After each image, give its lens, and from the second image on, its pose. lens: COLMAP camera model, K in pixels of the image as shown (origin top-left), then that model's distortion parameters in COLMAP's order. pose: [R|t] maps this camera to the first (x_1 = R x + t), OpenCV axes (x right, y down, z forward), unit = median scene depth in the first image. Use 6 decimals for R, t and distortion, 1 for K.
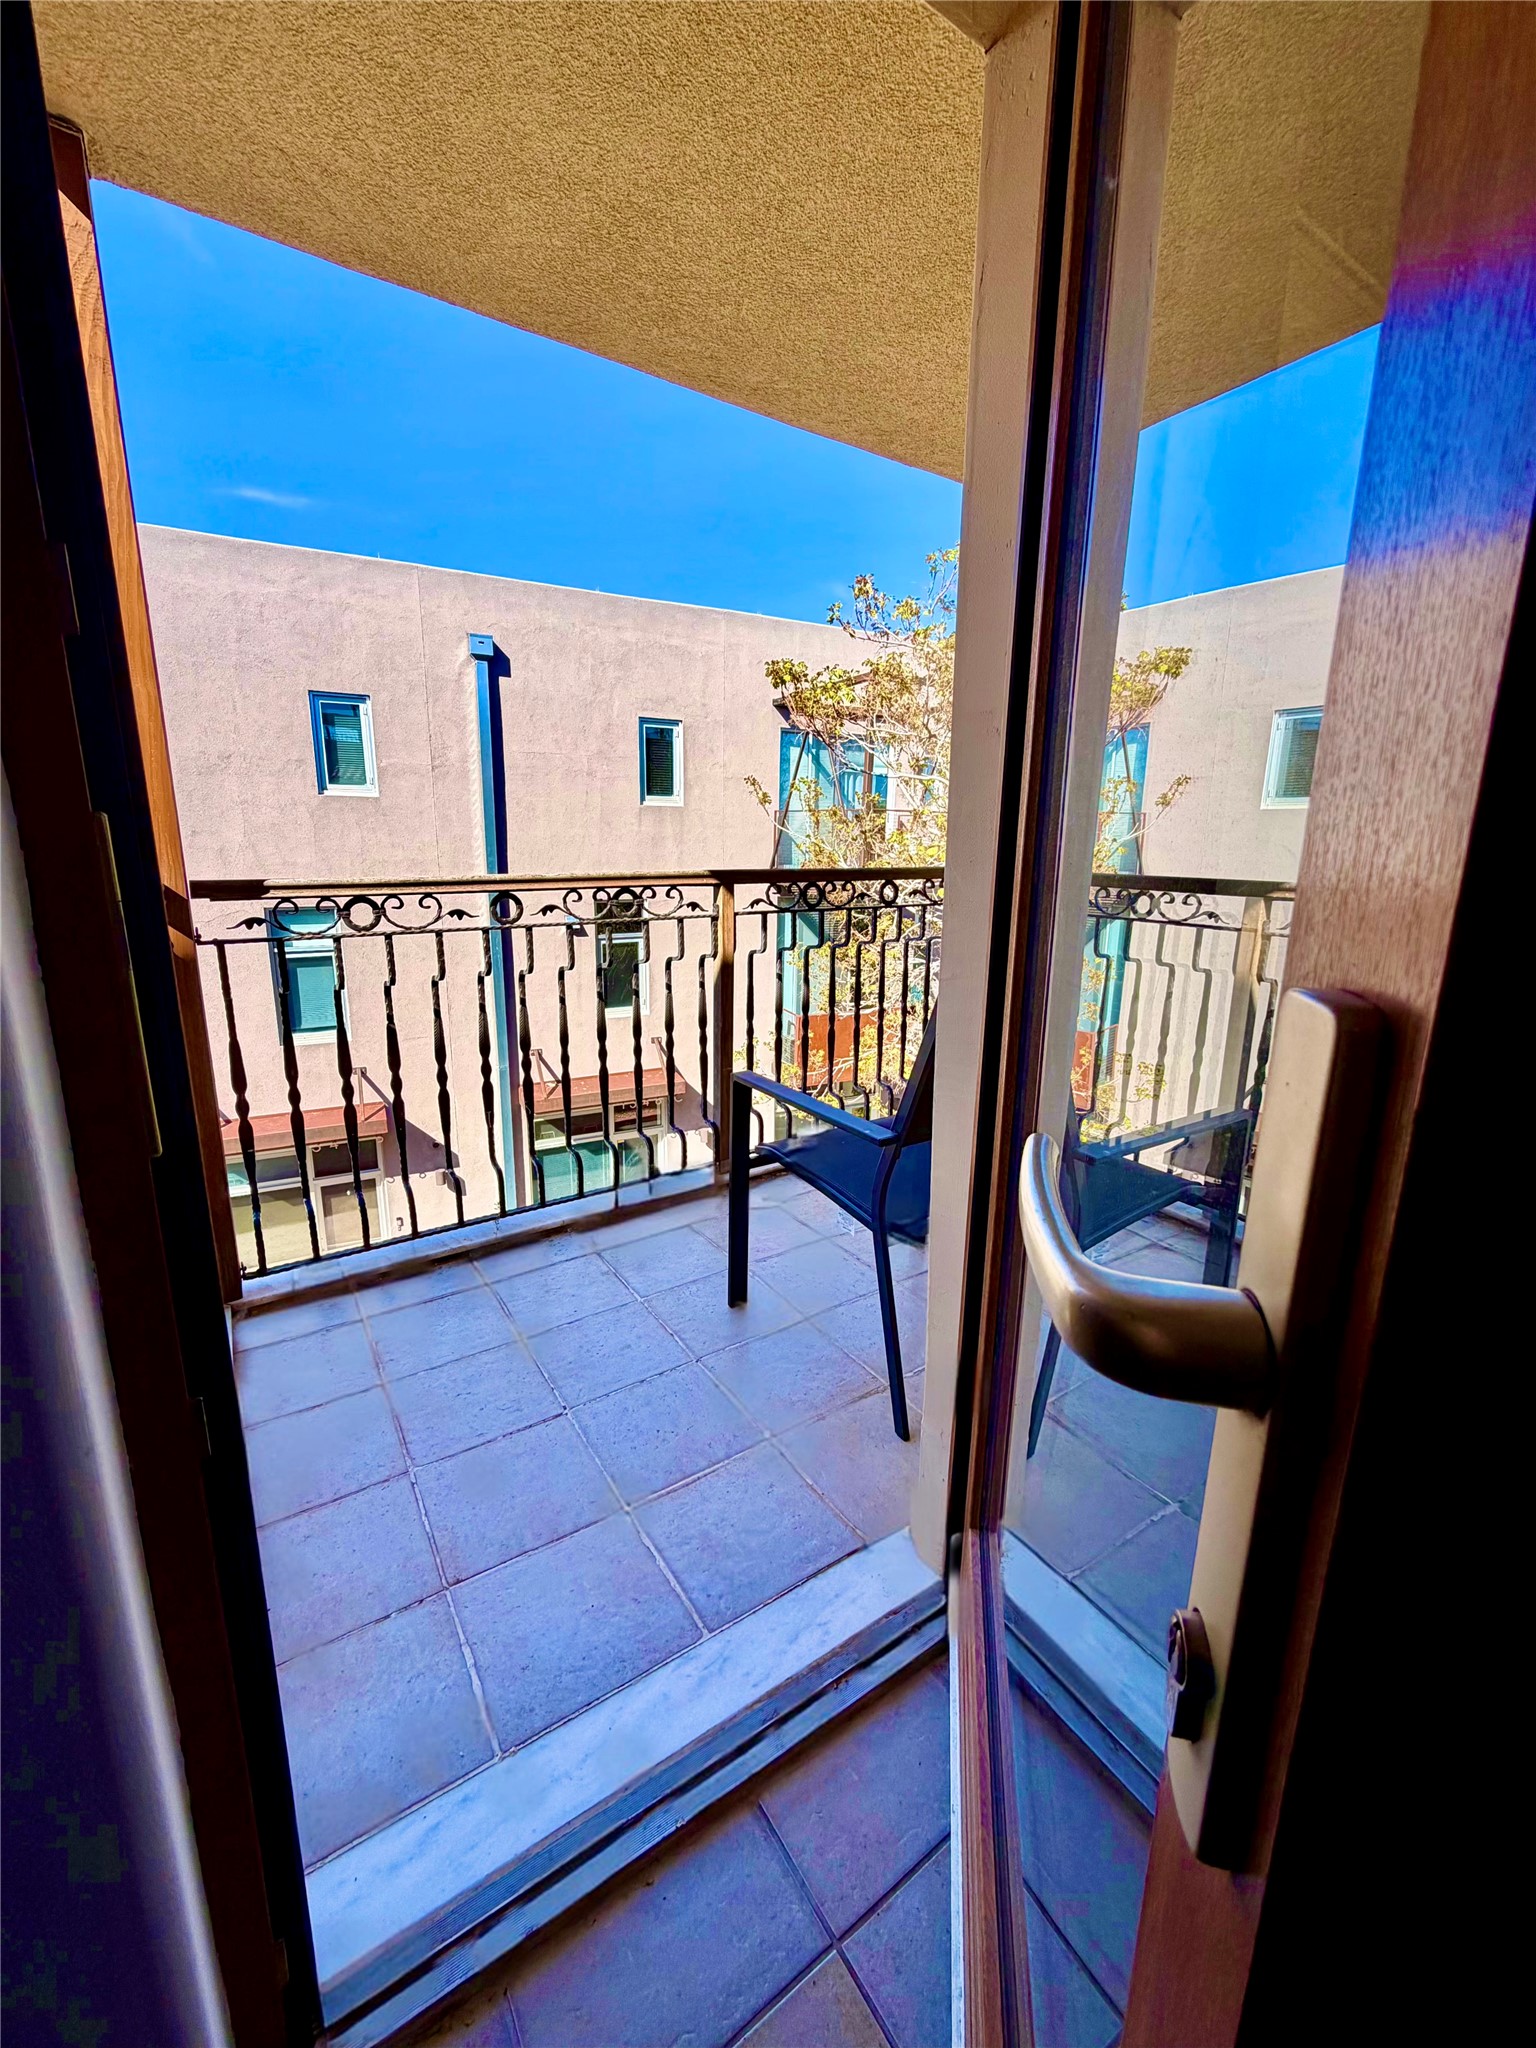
lens RADIAL K [[812.9, 0, 795.9], [0, 812.9, 1016.3], [0, 0, 1]] dist [-0.001126, 0.000155]
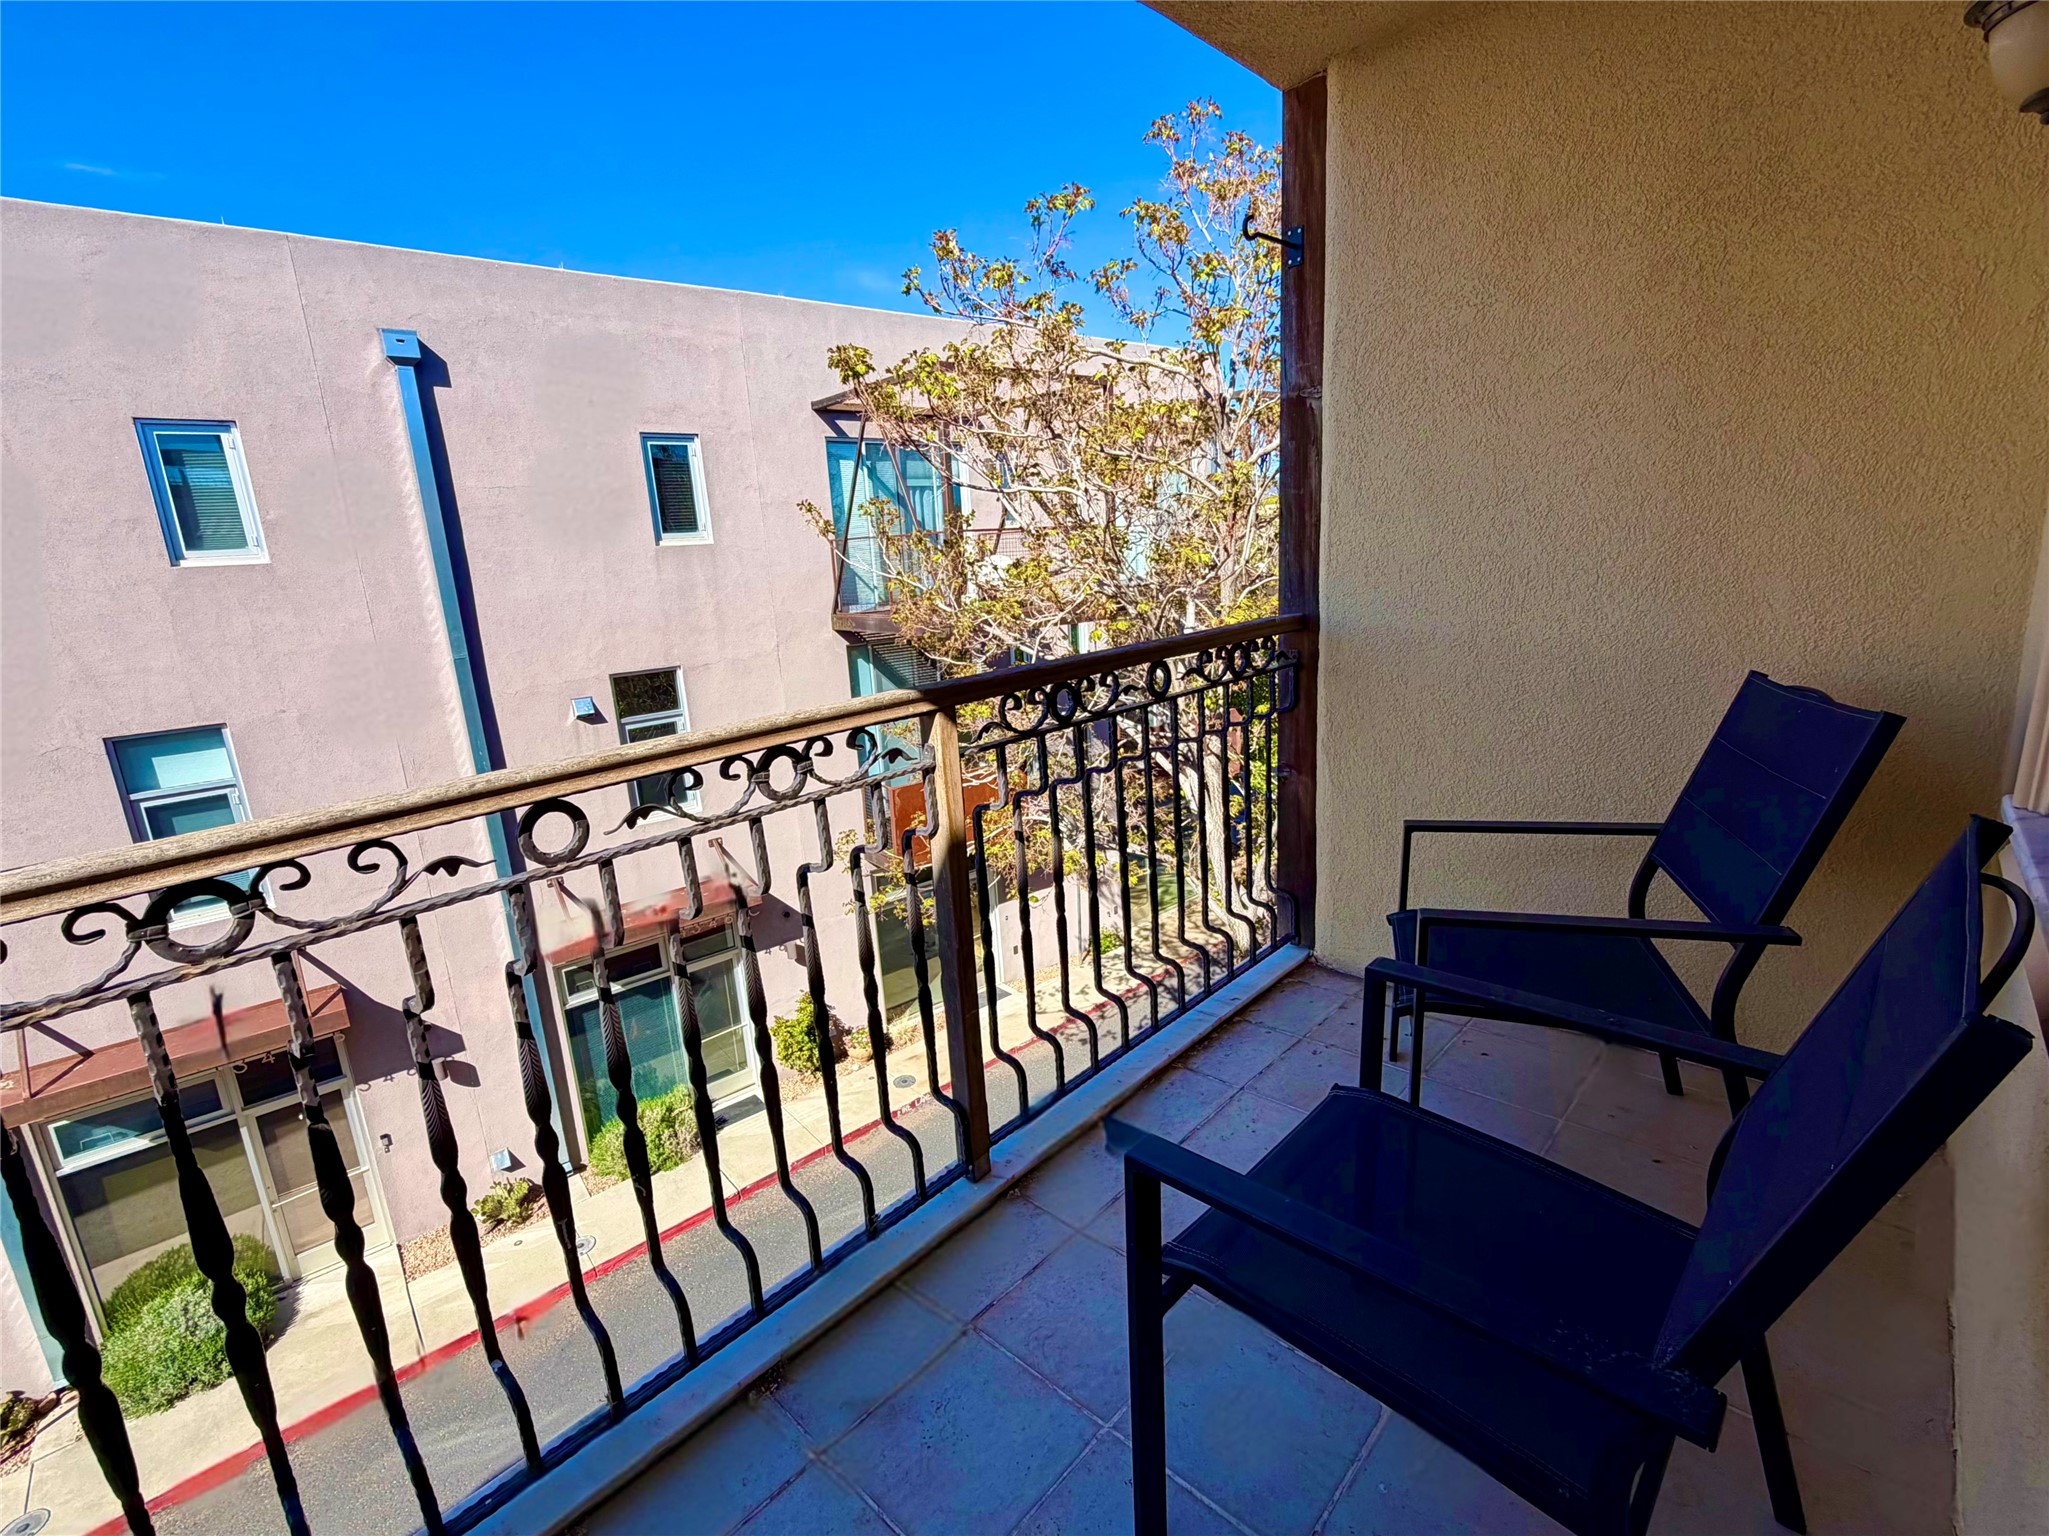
lens RADIAL K [[900.7, 0, 1024.5], [0, 900.7, 768.0], [0, 0, 1]] dist [0.000751, 0.000002]
pose [[0.974366, -0.120936, 0.189698, -0.044746], [0.117873, 0.992651, 0.027389, -0.037859], [-0.191616, -0.004327, 0.981460, 0.104424]]
